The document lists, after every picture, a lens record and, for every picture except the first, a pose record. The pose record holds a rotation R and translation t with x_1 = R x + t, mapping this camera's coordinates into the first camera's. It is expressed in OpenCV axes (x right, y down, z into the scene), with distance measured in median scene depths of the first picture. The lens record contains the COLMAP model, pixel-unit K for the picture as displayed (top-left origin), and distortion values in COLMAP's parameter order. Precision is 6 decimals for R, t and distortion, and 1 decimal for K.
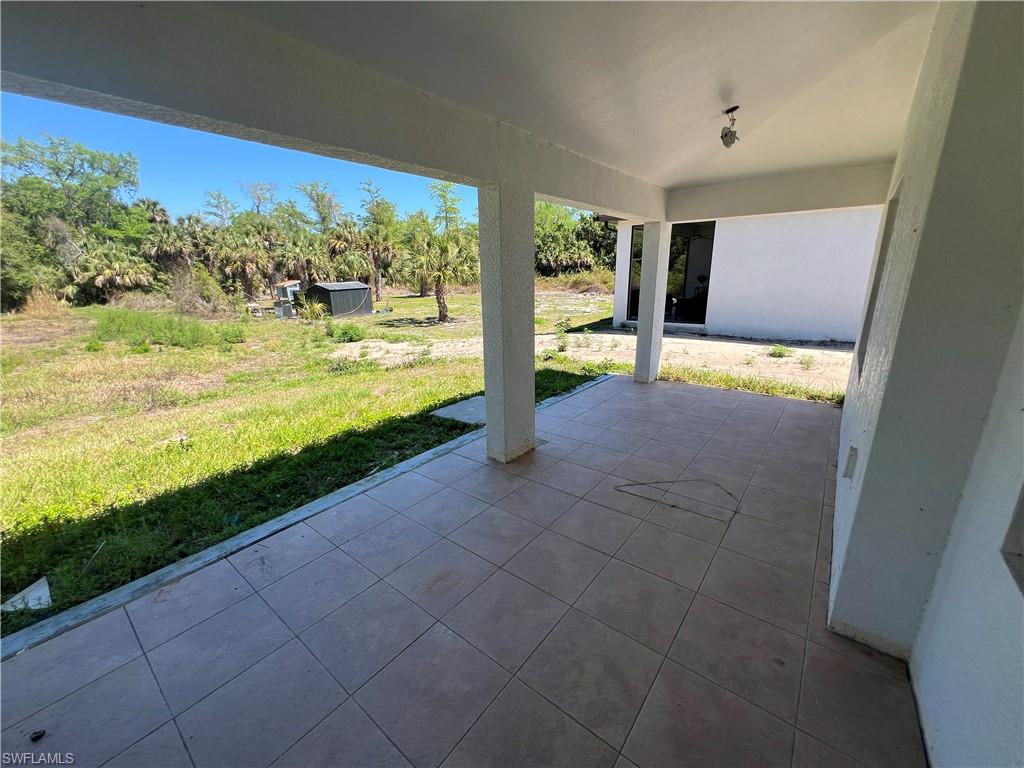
lens RADIAL K [[411.4, 0, 511.4], [0, 411.4, 383.3], [0, 0, 1]] dist [-0.001426, -0.000617]
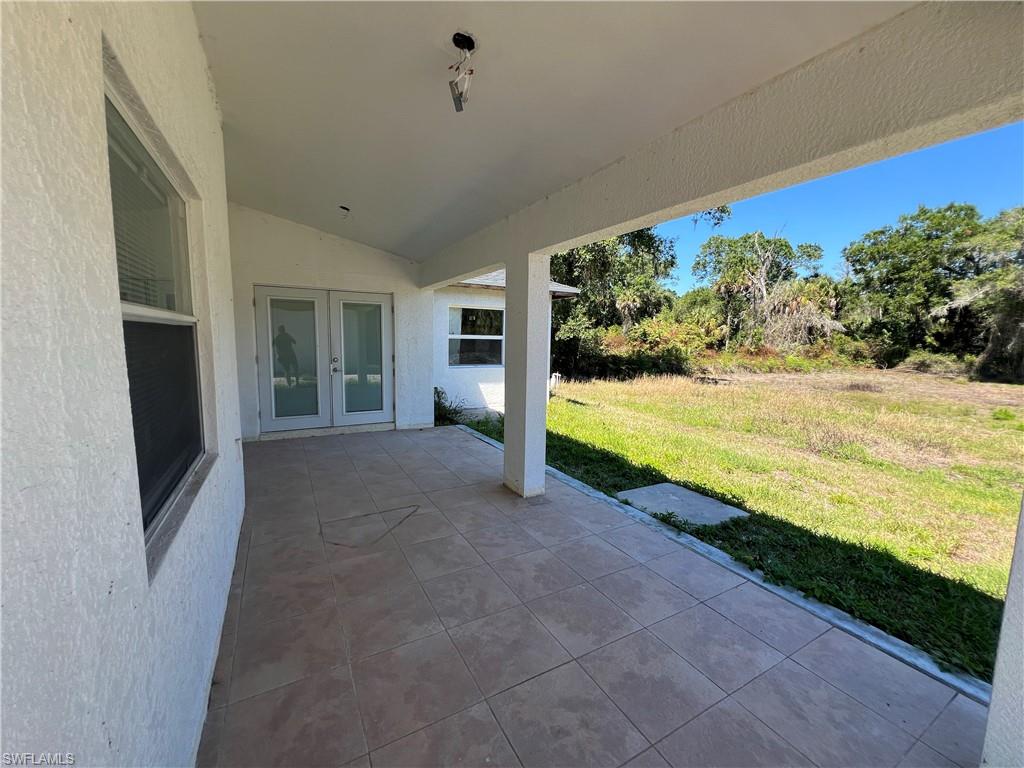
lens RADIAL K [[410.6, 0, 504.8], [0, 410.6, 382.4], [0, 0, 1]] dist [-0.027452, 0.000412]
pose [[-0.383963, 0.113734, -0.916317, 0.744755], [-0.255133, 0.940681, 0.223666, -0.246487], [0.887400, 0.319662, -0.332169, 0.948604]]
